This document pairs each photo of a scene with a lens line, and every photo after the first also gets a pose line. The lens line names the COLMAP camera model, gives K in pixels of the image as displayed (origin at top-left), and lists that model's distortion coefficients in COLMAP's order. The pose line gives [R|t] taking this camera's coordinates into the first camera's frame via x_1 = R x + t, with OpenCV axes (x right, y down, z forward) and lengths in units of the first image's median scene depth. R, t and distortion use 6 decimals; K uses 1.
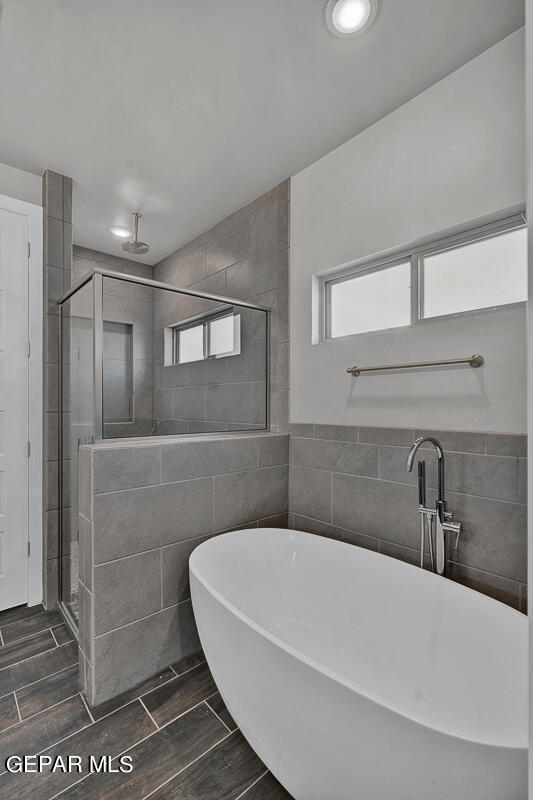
lens RADIAL K [[363.6, 0, 266.2], [0, 363.6, 401.5], [0, 0, 1]] dist [-0.000335, 0.000412]
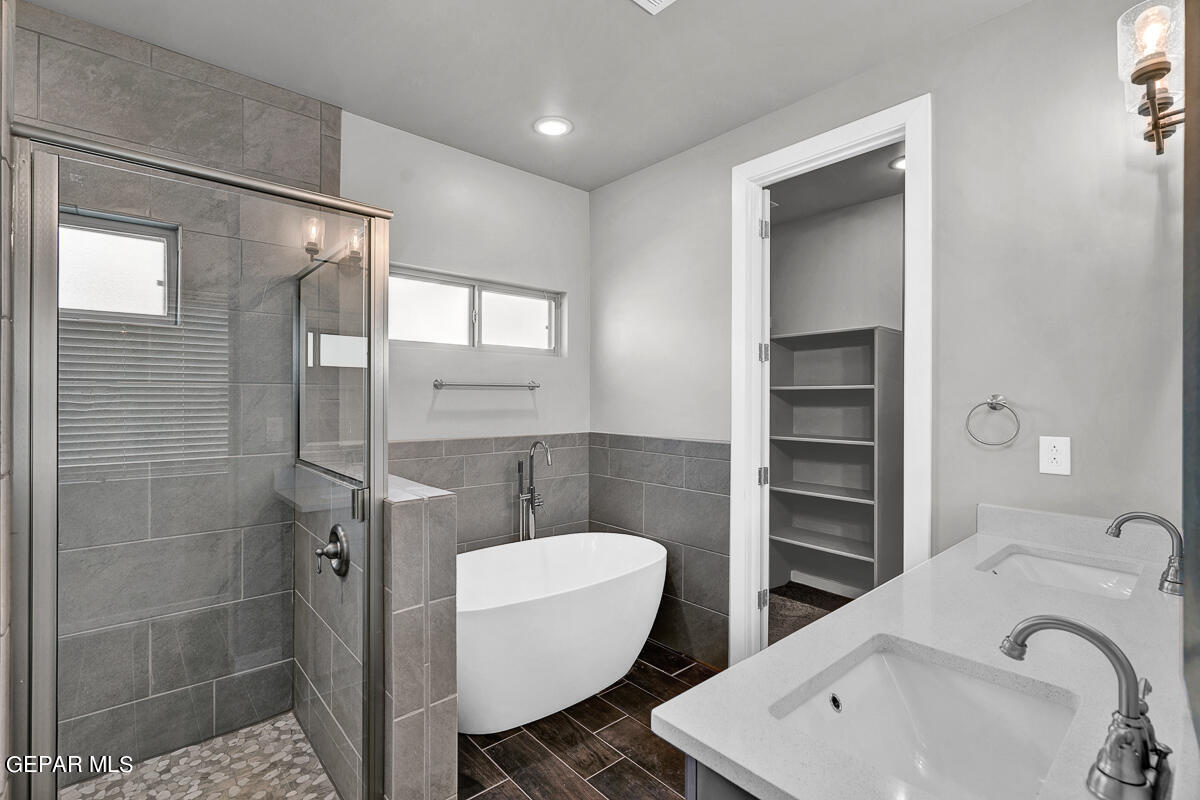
lens RADIAL K [[545.4, 0, 597.4], [0, 545.4, 401.9], [0, 0, 1]] dist [-0.000335, 0.000412]
pose [[0.016558, -0.008824, 0.999824, -1.289307], [-0.011219, 0.999896, 0.009011, -0.057434], [-0.999800, -0.011366, 0.016457, 0.585942]]
